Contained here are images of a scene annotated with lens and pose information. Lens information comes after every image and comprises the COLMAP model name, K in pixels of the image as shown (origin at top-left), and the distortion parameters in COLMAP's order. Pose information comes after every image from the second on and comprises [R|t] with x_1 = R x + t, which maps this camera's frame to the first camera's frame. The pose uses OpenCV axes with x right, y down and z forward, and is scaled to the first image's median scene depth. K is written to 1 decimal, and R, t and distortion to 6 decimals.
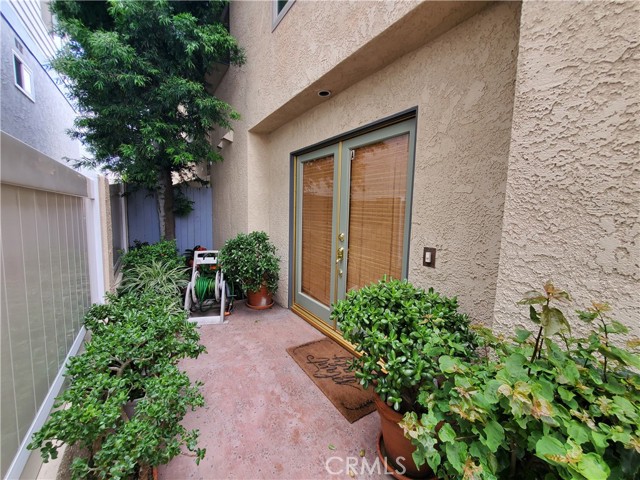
lens RADIAL K [[253.4, 0, 320.0], [0, 253.4, 240.0], [0, 0, 1]] dist [-0.001985, -0.000329]
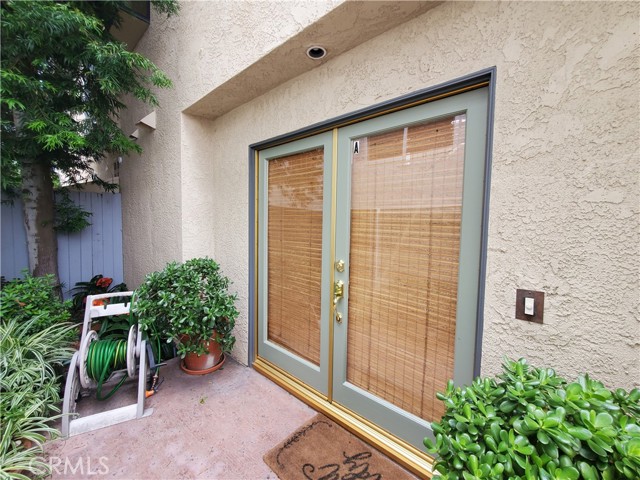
lens RADIAL K [[253.4, 0, 320.0], [0, 253.4, 240.0], [0, 0, 1]] dist [-0.001985, -0.000329]
pose [[0.966410, -0.022045, 0.256059, -0.121009], [0.033406, 0.998637, -0.040103, -0.047283], [-0.254826, 0.047309, 0.965829, 0.295443]]
